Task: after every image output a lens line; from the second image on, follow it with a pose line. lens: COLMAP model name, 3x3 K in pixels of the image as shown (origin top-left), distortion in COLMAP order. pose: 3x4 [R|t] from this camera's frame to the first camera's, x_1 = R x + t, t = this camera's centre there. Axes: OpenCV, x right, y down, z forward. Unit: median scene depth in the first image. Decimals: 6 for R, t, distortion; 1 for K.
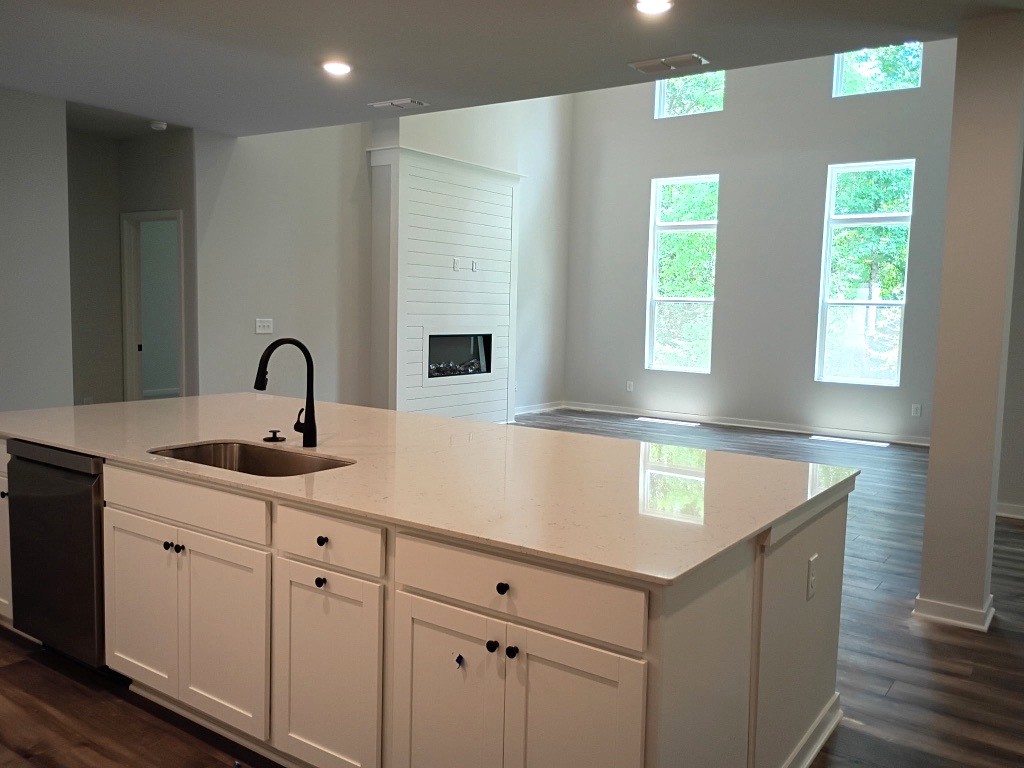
lens RADIAL K [[832.0, 0, 513.3], [0, 832.0, 385.4], [0, 0, 1]] dist [0.026714, -0.017039]
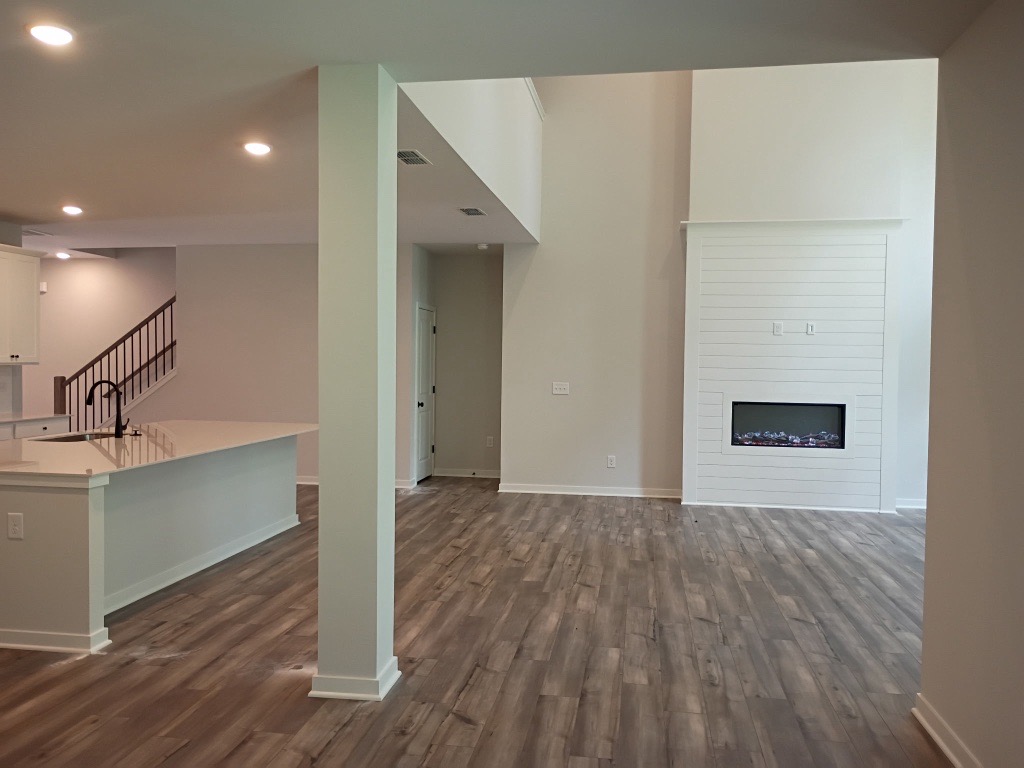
lens RADIAL K [[832.0, 0, 517.2], [0, 832.0, 381.2], [0, 0, 1]] dist [0.026714, -0.017039]
pose [[0.459236, 0.000776, -0.888314, 0.656636], [-0.088528, 0.995061, -0.044898, -0.017478], [0.883892, 0.099259, 0.457037, 0.320904]]
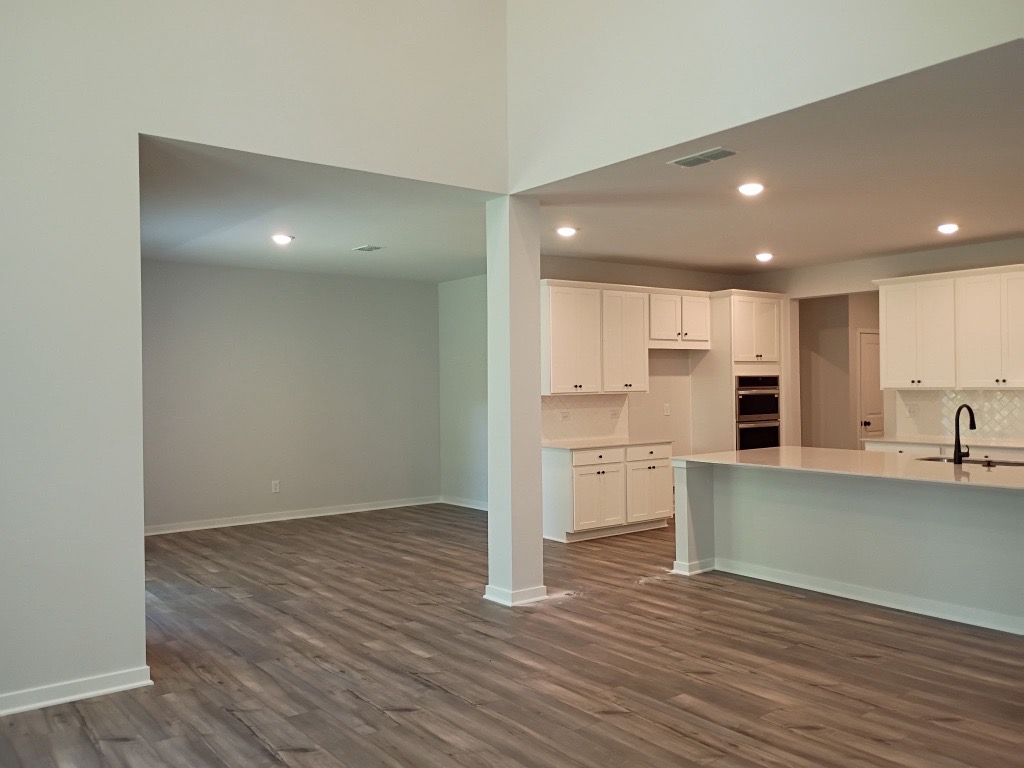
lens RADIAL K [[832.0, 0, 508.5], [0, 832.0, 388.7], [0, 0, 1]] dist [0.026714, -0.017039]
pose [[-0.961423, -0.019244, 0.274399, 0.067285], [0.012274, 0.993555, 0.112684, -0.110616], [-0.274799, 0.111705, -0.954991, 1.065585]]
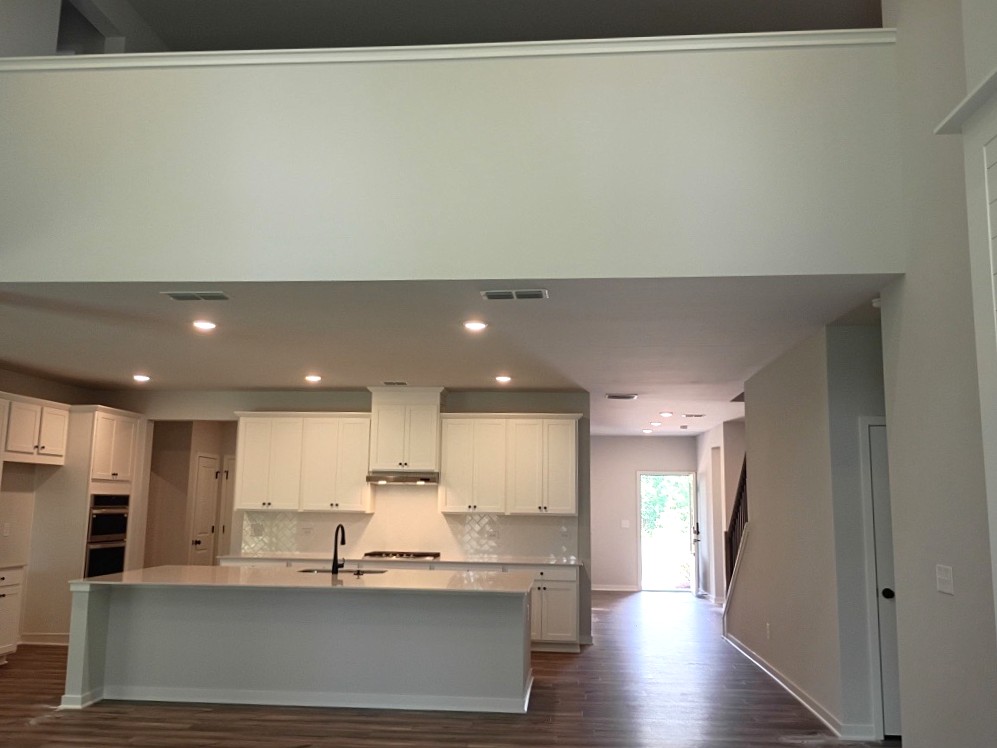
lens RADIAL K [[810.1, 0, 501.0], [0, 810.1, 378.3], [0, 0, 1]] dist [0.026714, -0.017039]
pose [[-0.861381, -0.118659, -0.493906, 0.175297], [-0.091080, 0.992654, -0.079635, -0.111681], [0.499727, -0.023611, -0.865861, 1.102722]]
